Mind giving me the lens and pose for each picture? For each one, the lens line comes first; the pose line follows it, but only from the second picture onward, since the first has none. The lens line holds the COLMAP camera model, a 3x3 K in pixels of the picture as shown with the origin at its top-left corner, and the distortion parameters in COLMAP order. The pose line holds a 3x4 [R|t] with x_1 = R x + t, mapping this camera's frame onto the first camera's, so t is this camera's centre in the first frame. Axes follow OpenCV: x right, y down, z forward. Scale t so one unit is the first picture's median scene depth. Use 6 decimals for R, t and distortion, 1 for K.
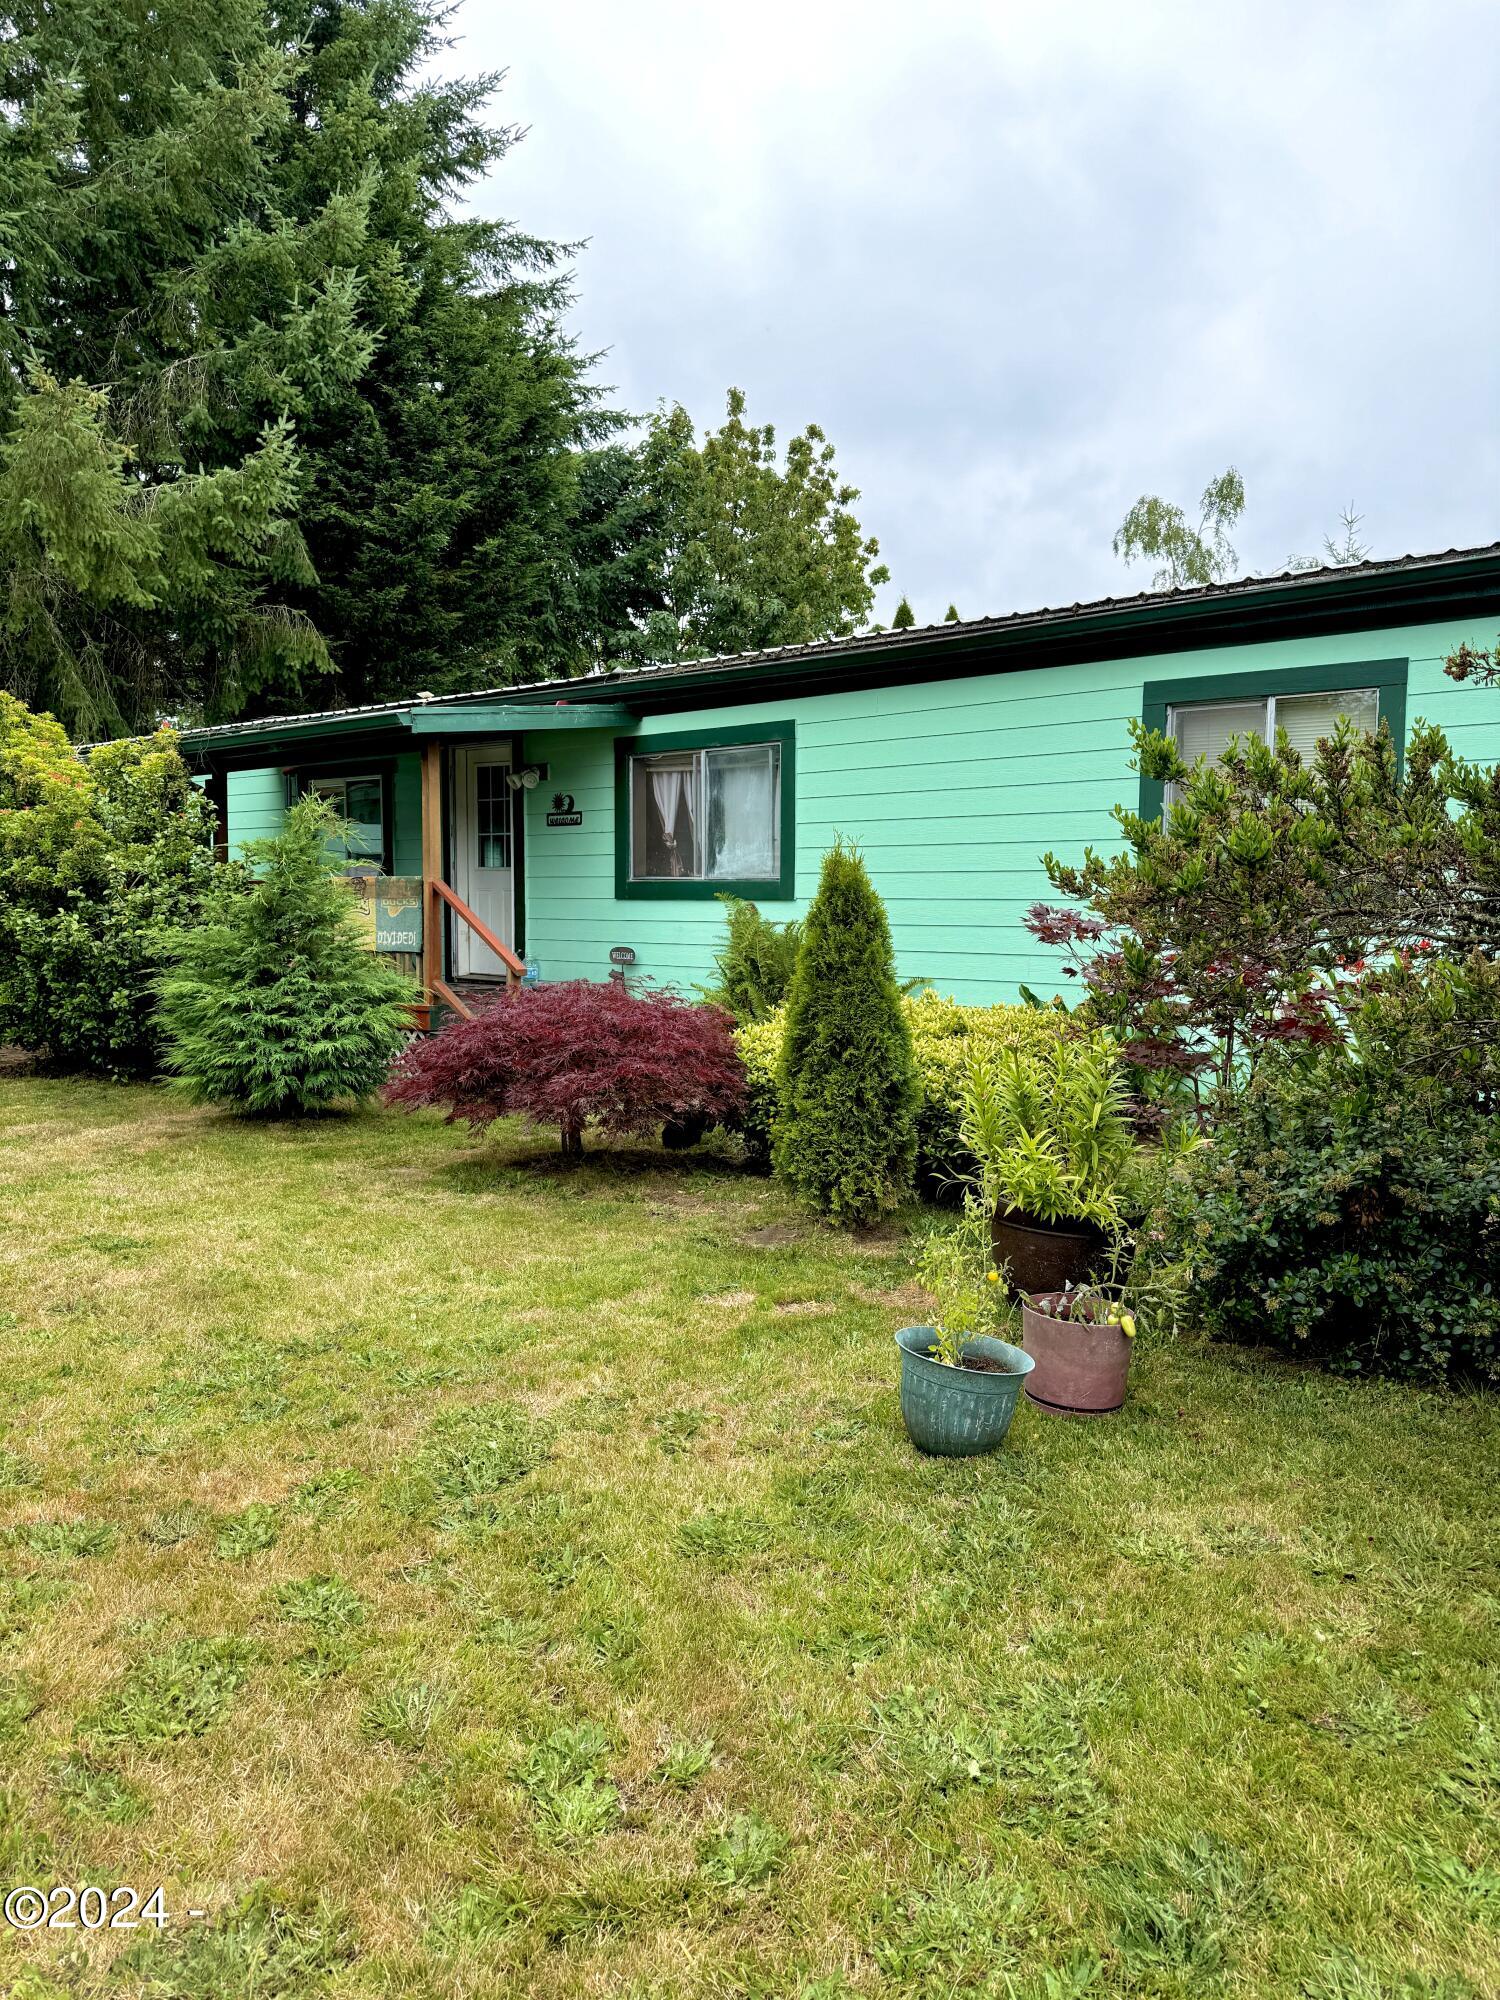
lens RADIAL K [[1406.5, 0, 750.5], [0, 1406.5, 1000.5], [0, 0, 1]] dist [0.052733, -0.054488]
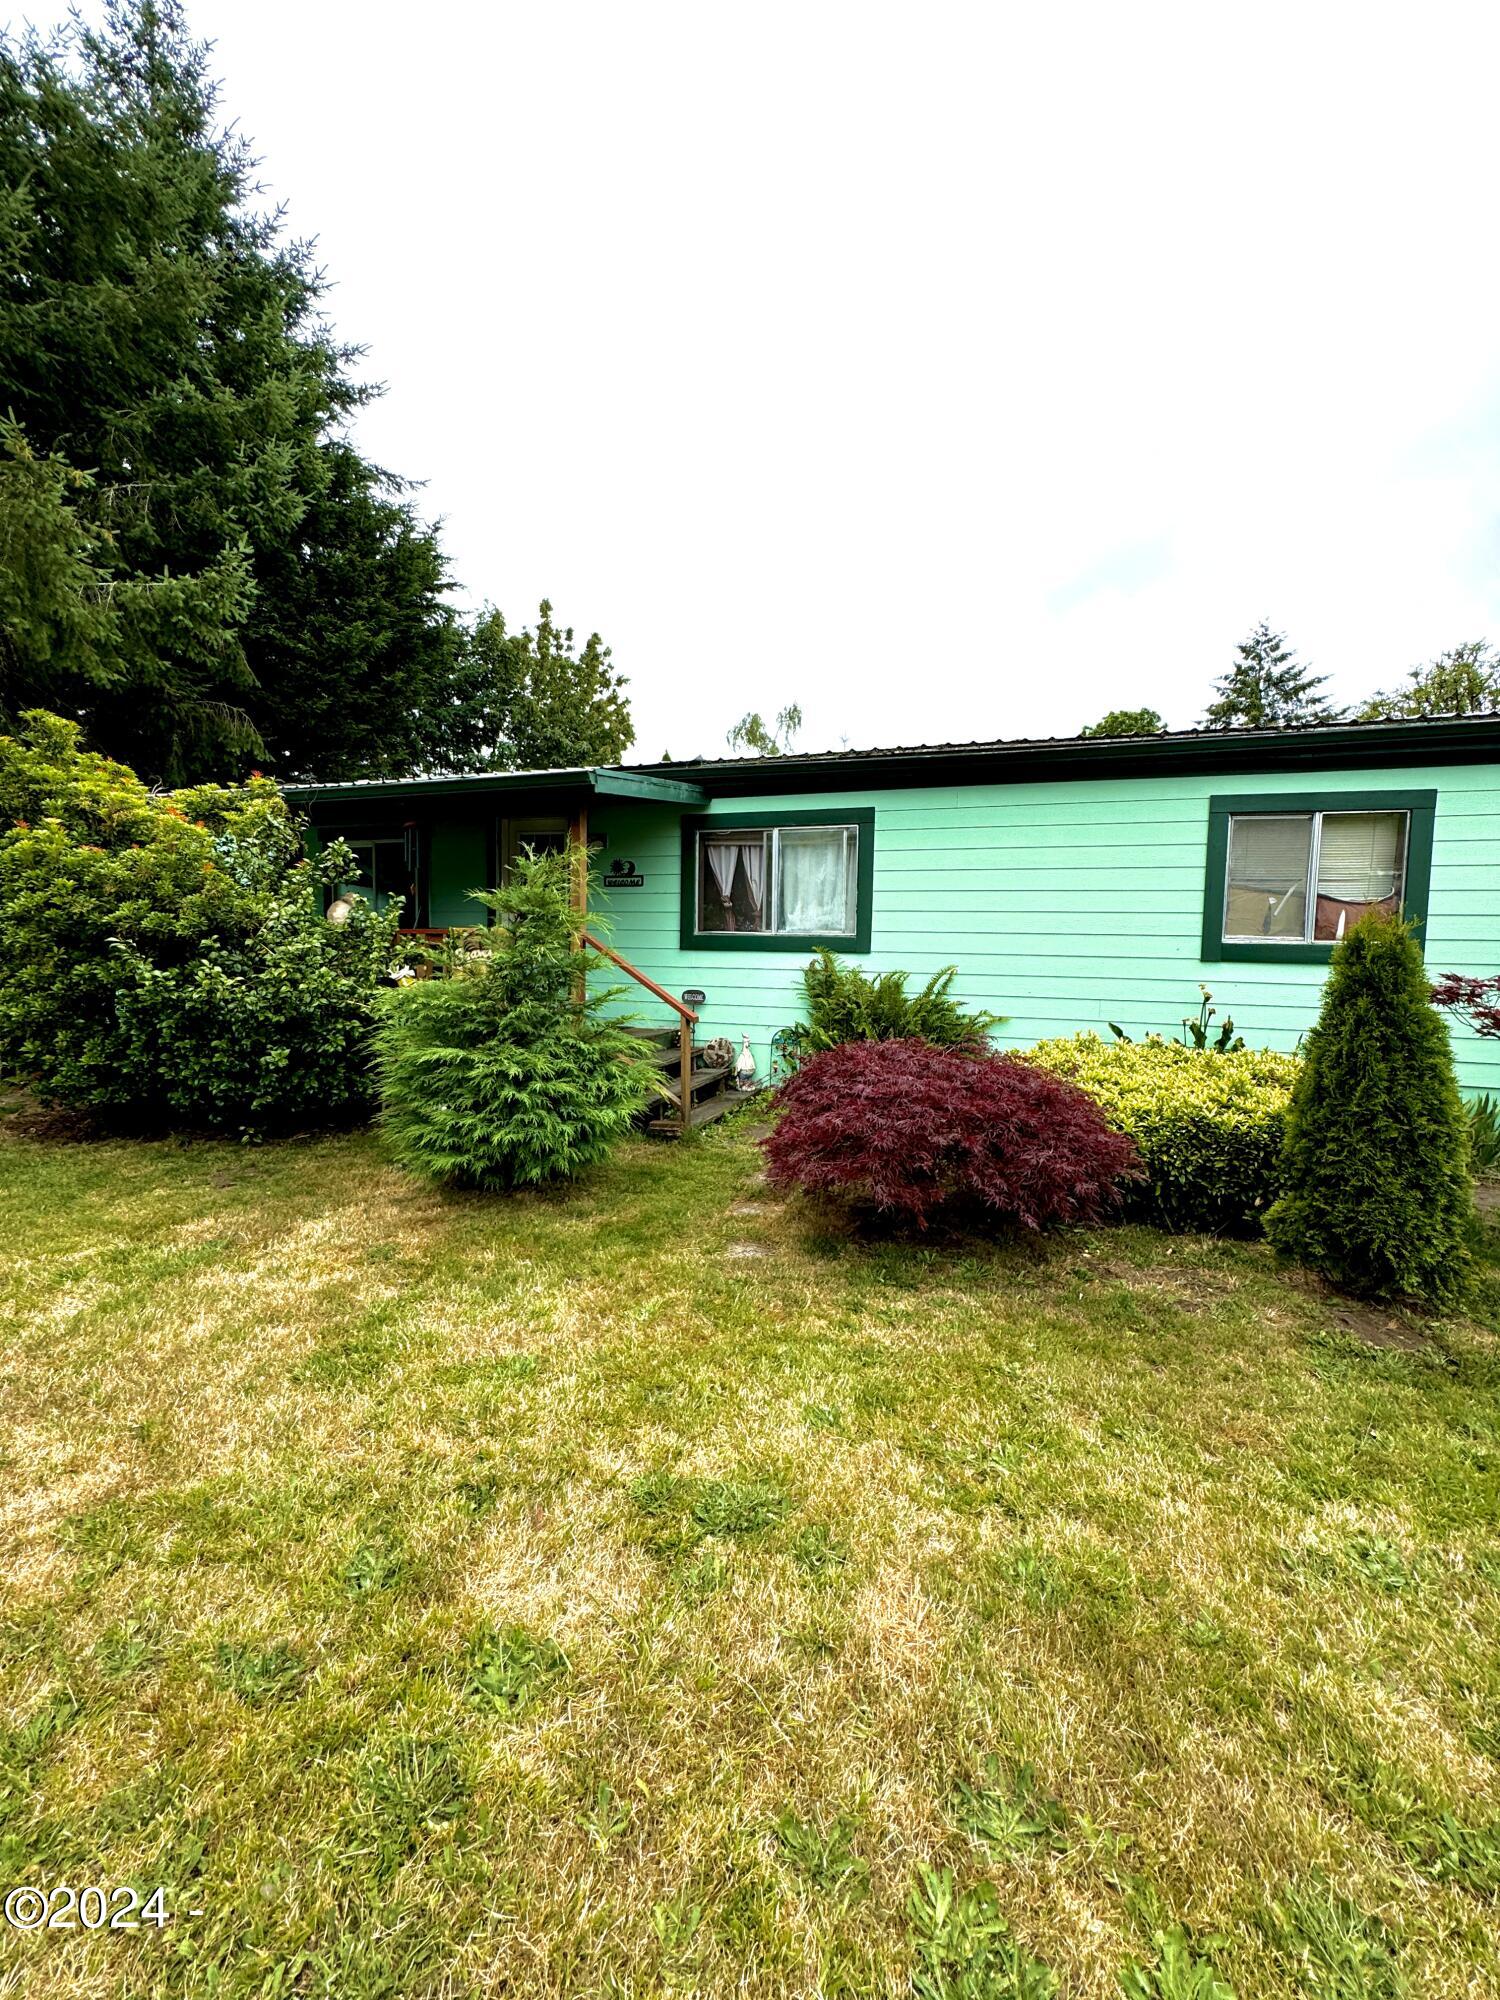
lens RADIAL K [[798.1, 0, 746.4], [0, 798.1, 998.7], [0, 0, 1]] dist [0.003412, -0.000126]
pose [[0.931018, -0.015001, 0.364665, -0.184315], [0.015351, 0.999880, 0.001940, -0.019032], [-0.364650, 0.003792, 0.931137, 0.216034]]
